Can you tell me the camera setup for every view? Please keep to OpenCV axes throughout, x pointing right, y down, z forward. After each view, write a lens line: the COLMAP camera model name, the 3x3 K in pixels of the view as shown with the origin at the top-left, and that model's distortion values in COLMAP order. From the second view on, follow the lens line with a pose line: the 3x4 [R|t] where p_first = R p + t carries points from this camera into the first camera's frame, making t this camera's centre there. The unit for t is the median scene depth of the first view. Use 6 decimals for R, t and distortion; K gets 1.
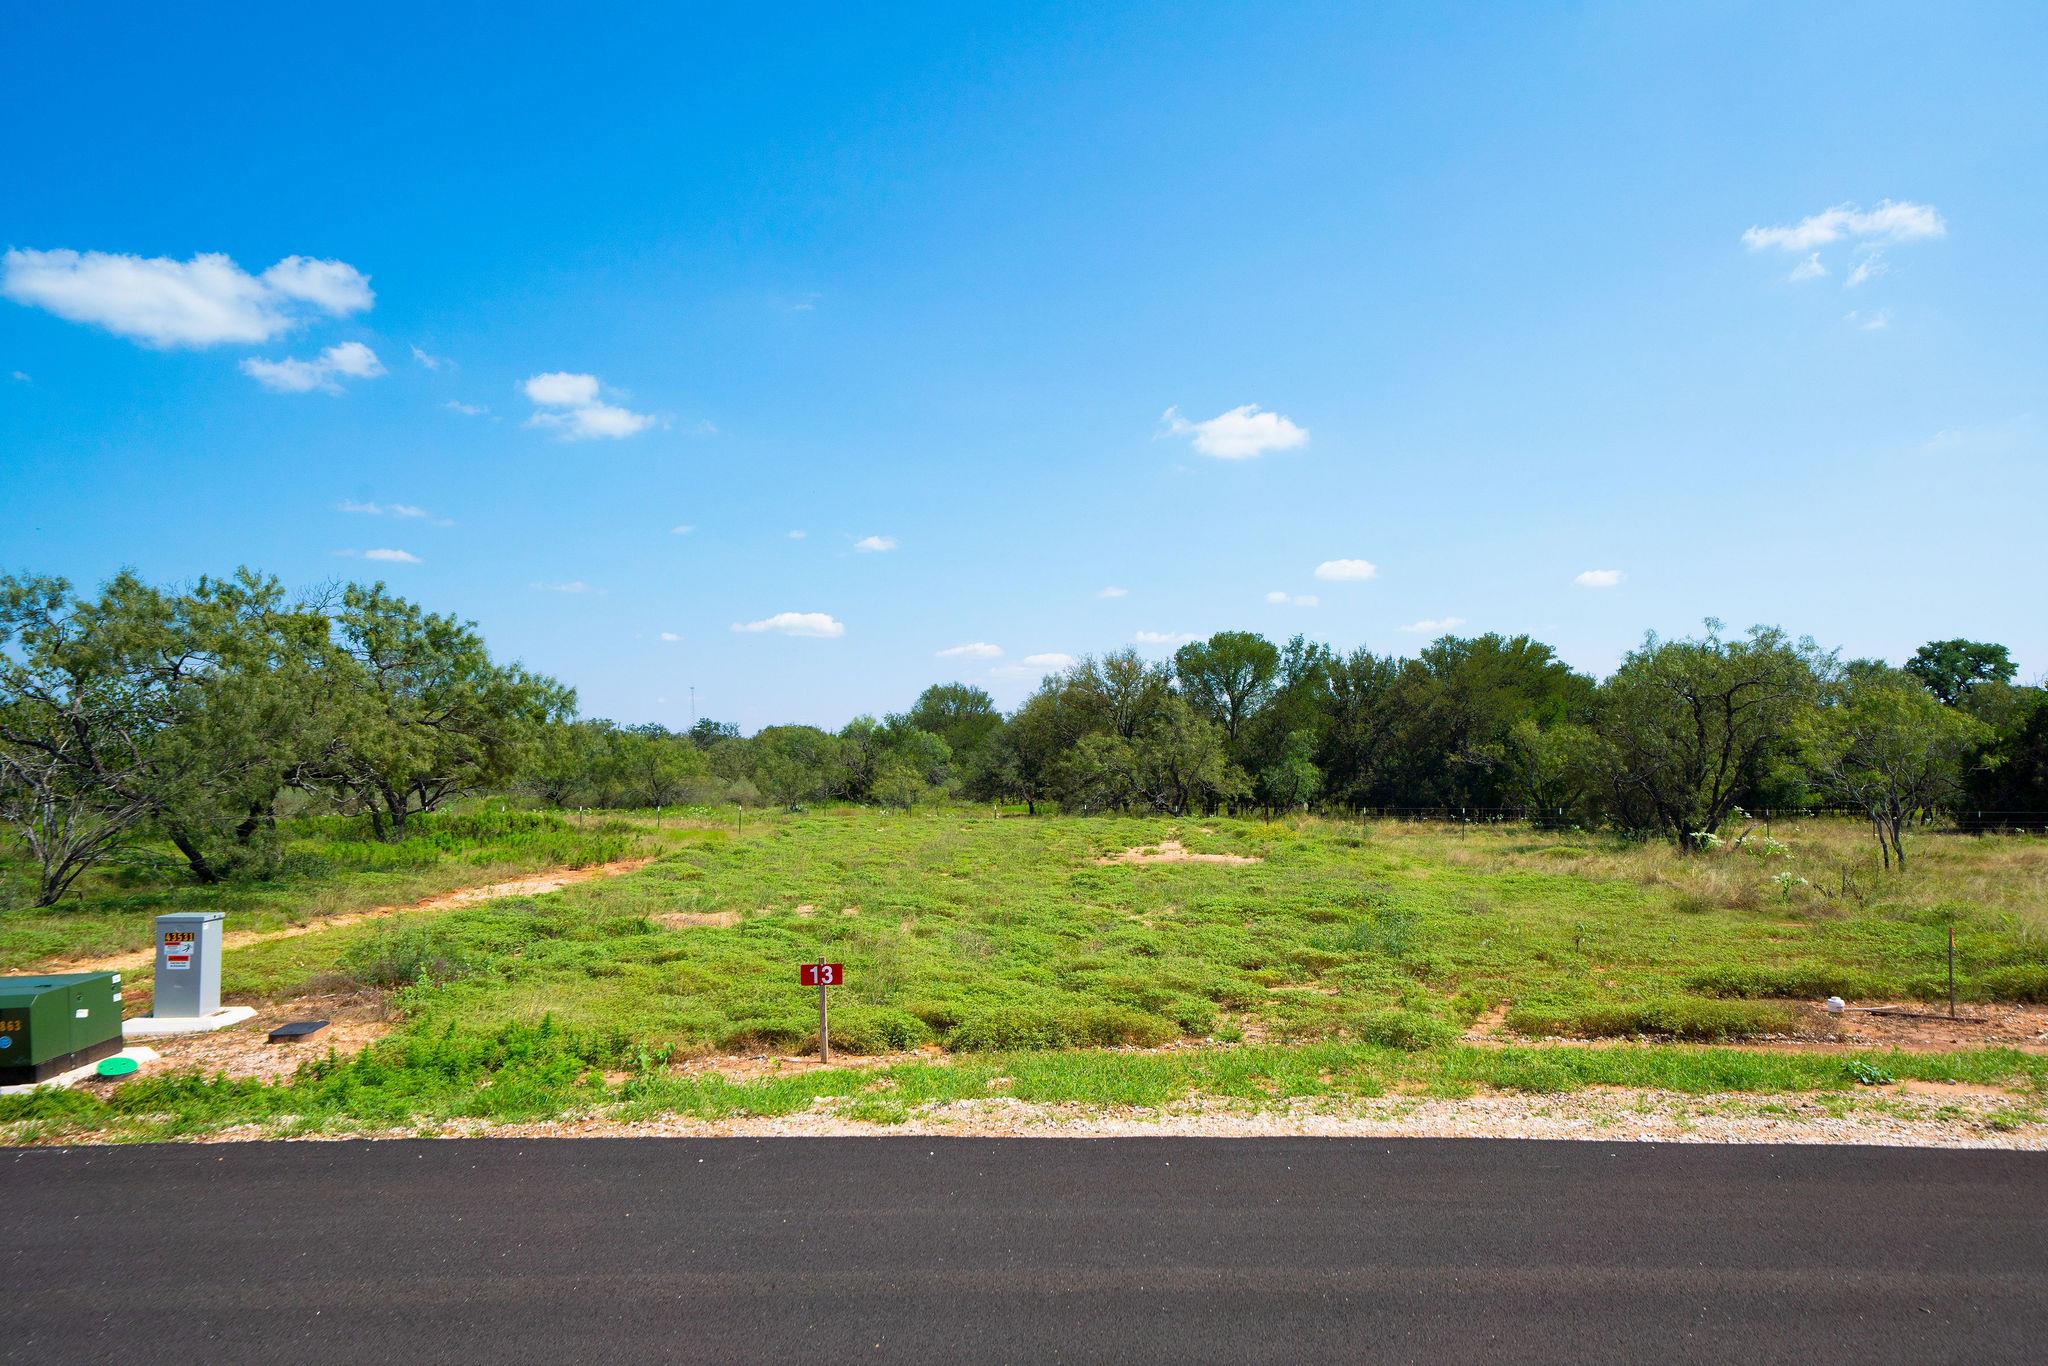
lens RADIAL K [[1327.9, 0, 1022.6], [0, 1327.9, 686.8], [0, 0, 1]] dist [0.017437, 0.002078]
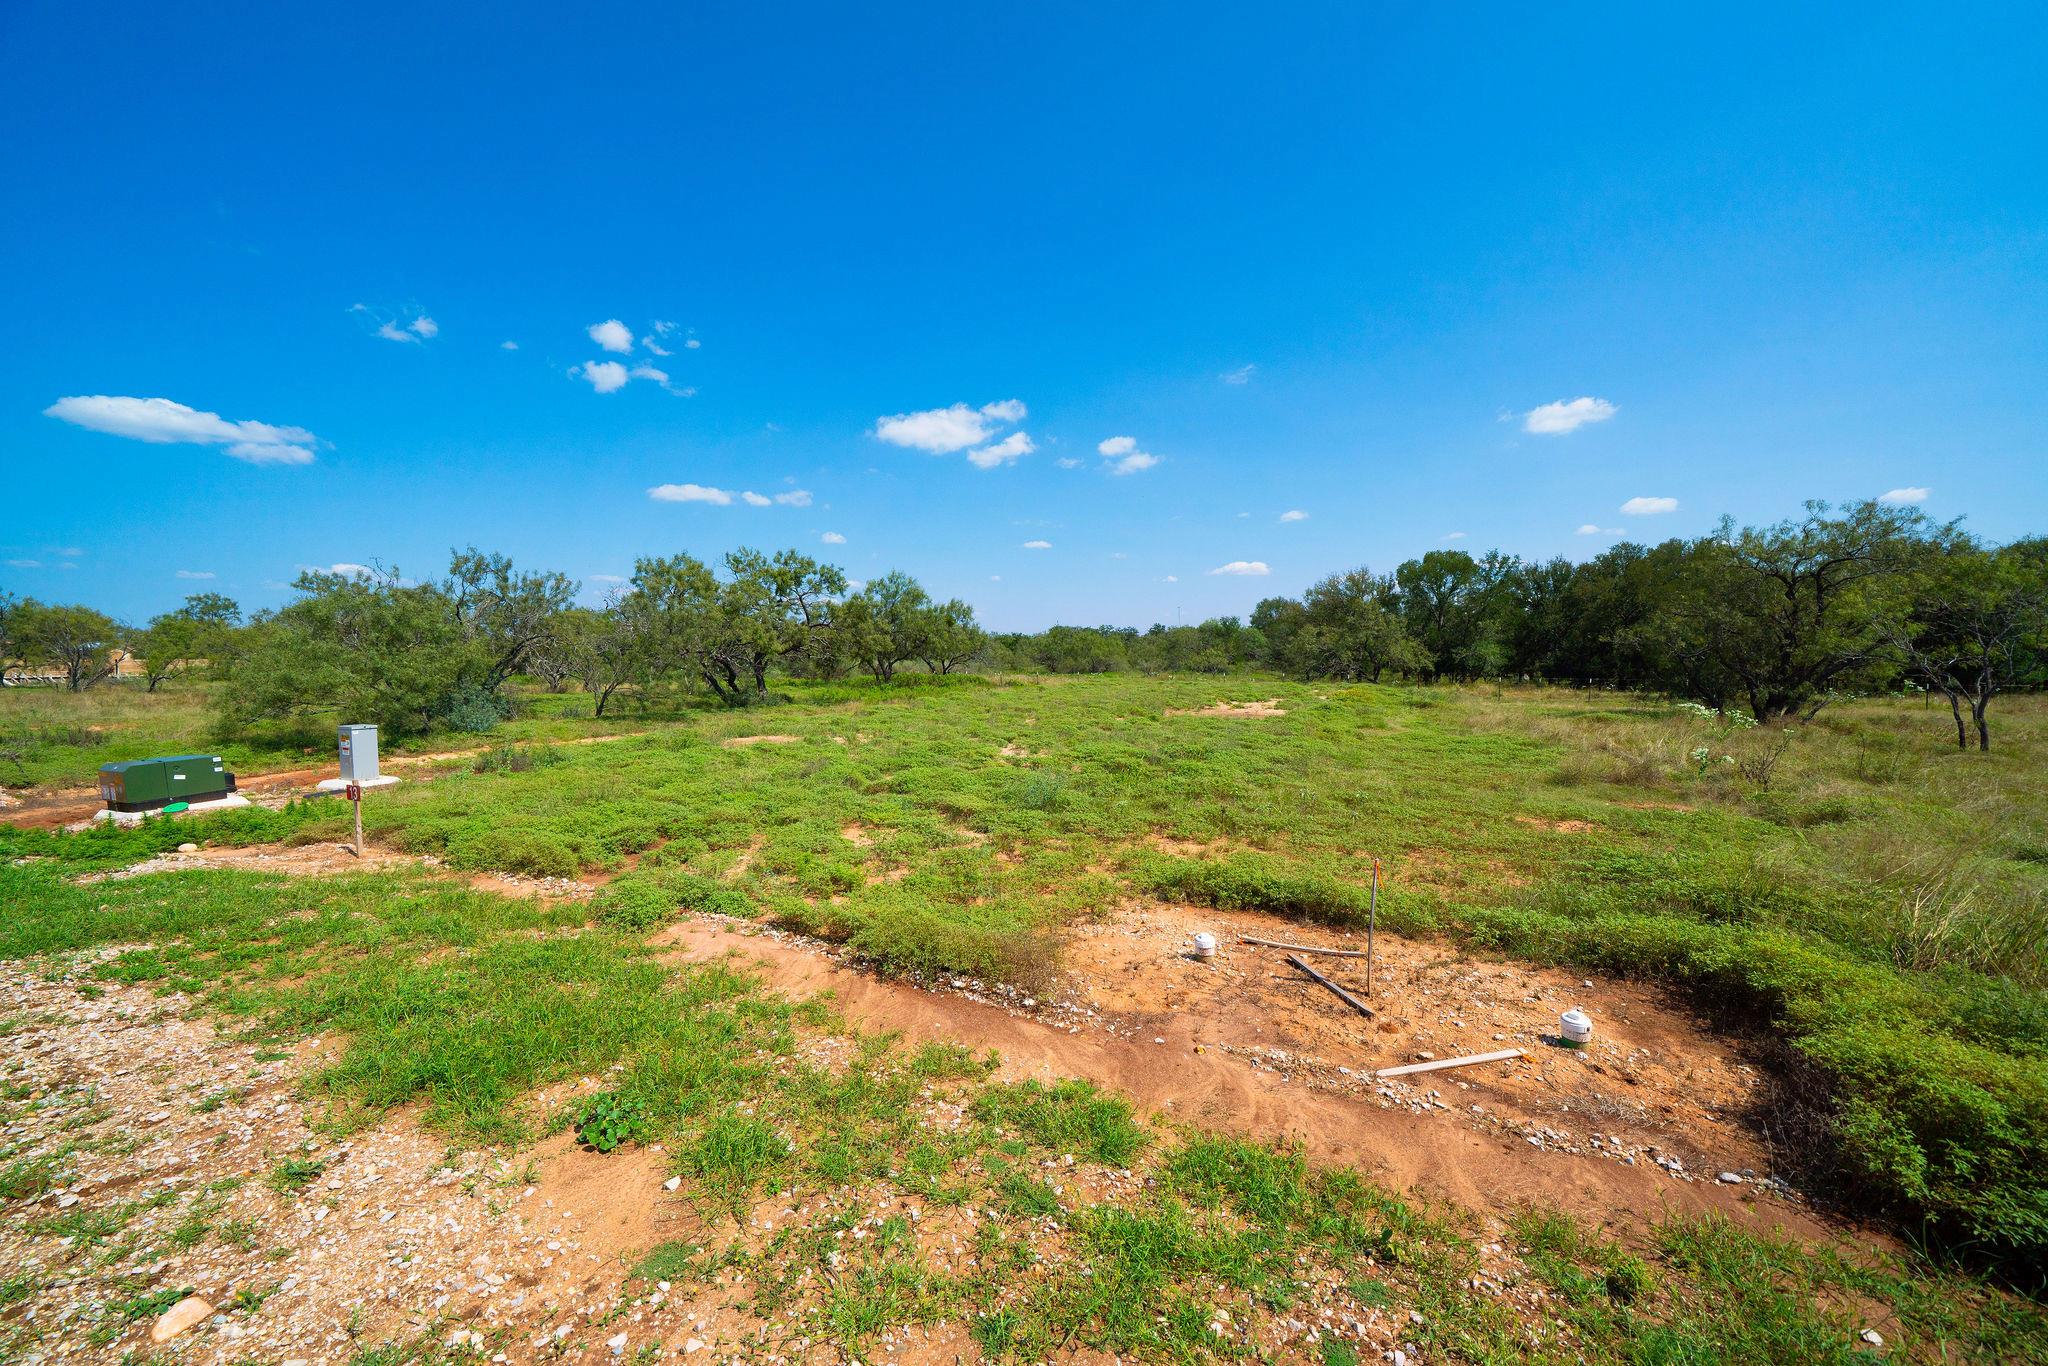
lens RADIAL K [[737.4, 0, 1026.8], [0, 737.4, 679.4], [0, 0, 1]] dist [-0.011833, 0.000028]
pose [[0.888569, 0.012291, -0.458578, 0.125167], [0.032761, 0.995388, 0.090159, 0.009130], [0.457572, -0.095136, 0.884069, 0.107362]]
